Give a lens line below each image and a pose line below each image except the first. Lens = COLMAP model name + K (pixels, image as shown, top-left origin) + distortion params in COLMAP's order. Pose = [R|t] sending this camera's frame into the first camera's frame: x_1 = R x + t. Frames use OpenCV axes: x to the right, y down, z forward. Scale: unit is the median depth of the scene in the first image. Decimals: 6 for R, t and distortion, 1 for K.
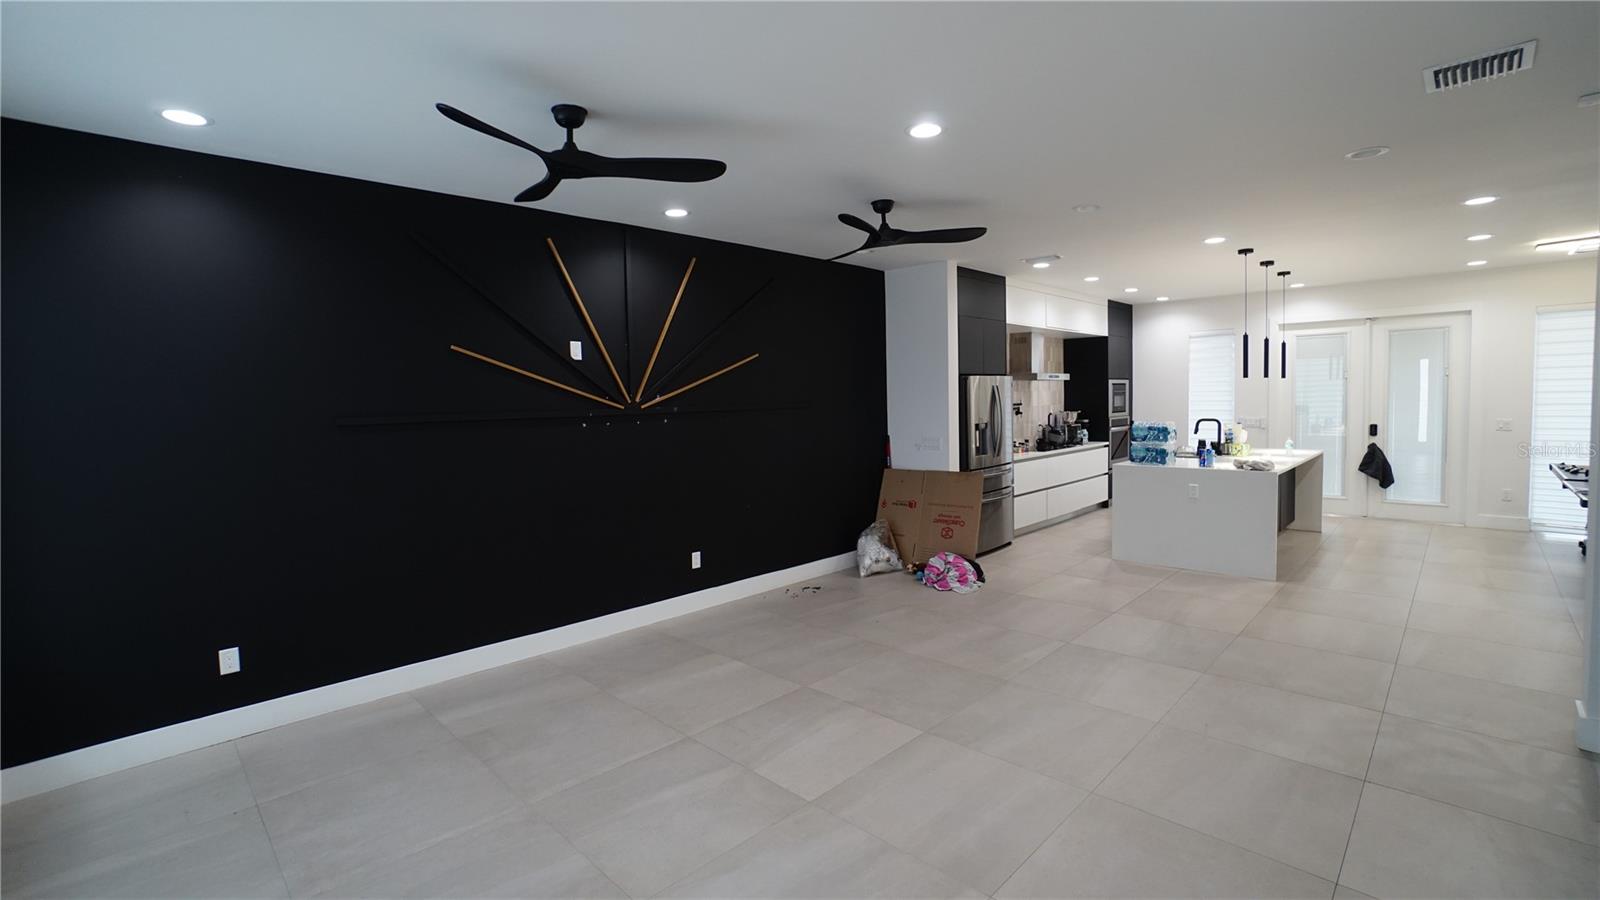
lens RADIAL K [[712.9, 0, 799.0], [0, 712.9, 446.5], [0, 0, 1]] dist [-0.026444, 0.000422]
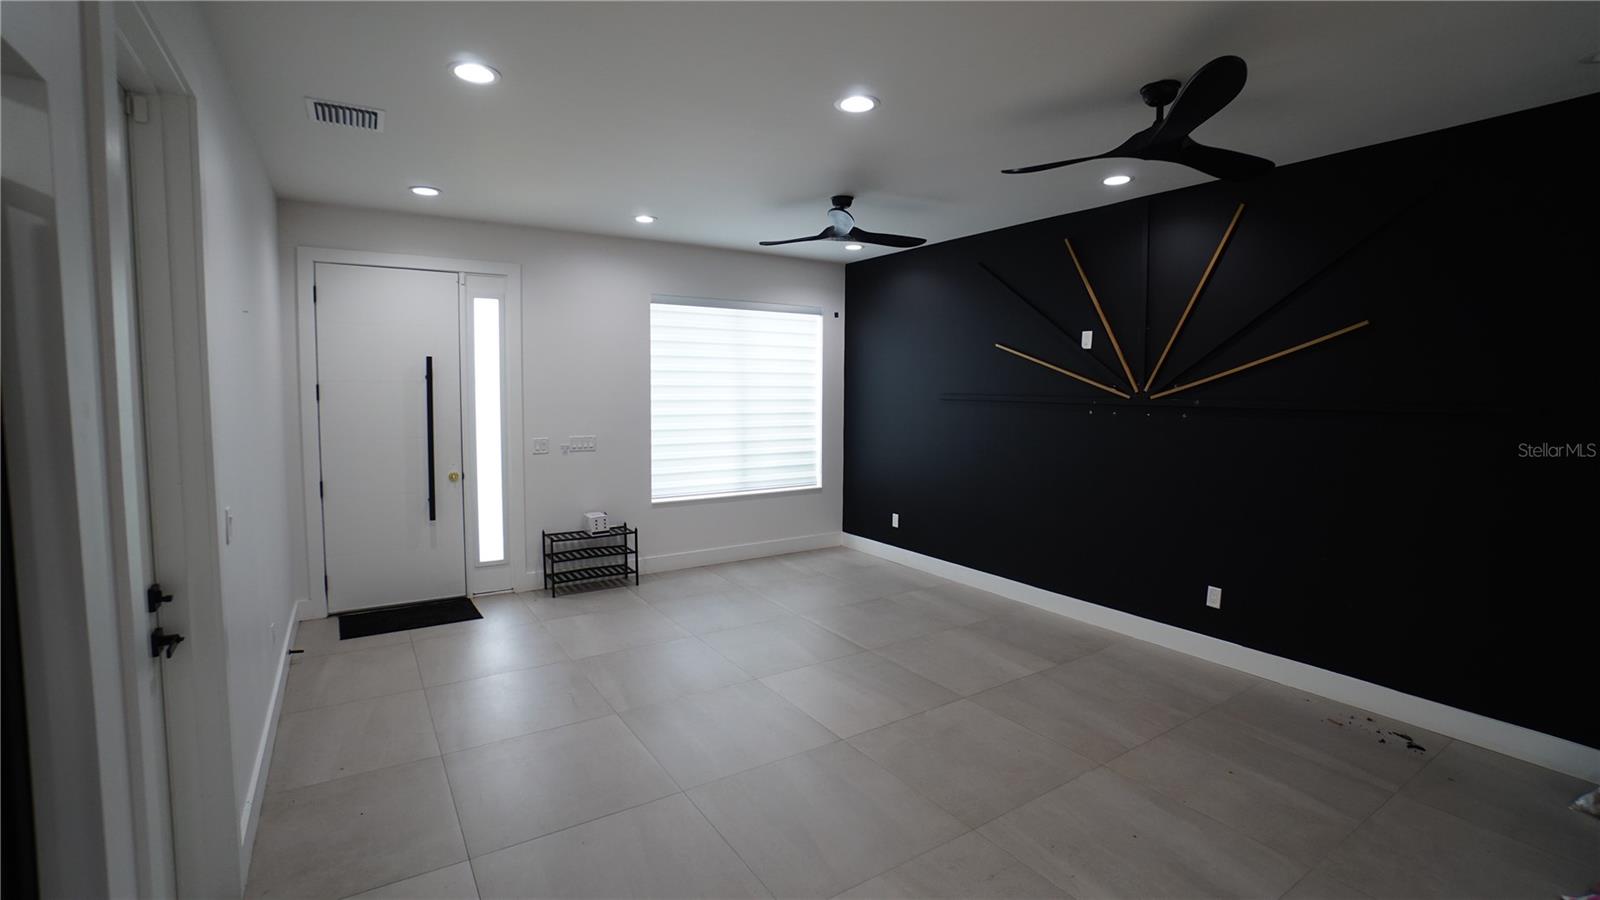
lens RADIAL K [[712.9, 0, 799.3], [0, 712.9, 446.4], [0, 0, 1]] dist [-0.026444, 0.000422]
pose [[-0.199255, 0.104364, -0.974374, 0.764417], [-0.073657, 0.989905, 0.121090, -0.072306], [0.977176, 0.095897, -0.189557, 0.767413]]
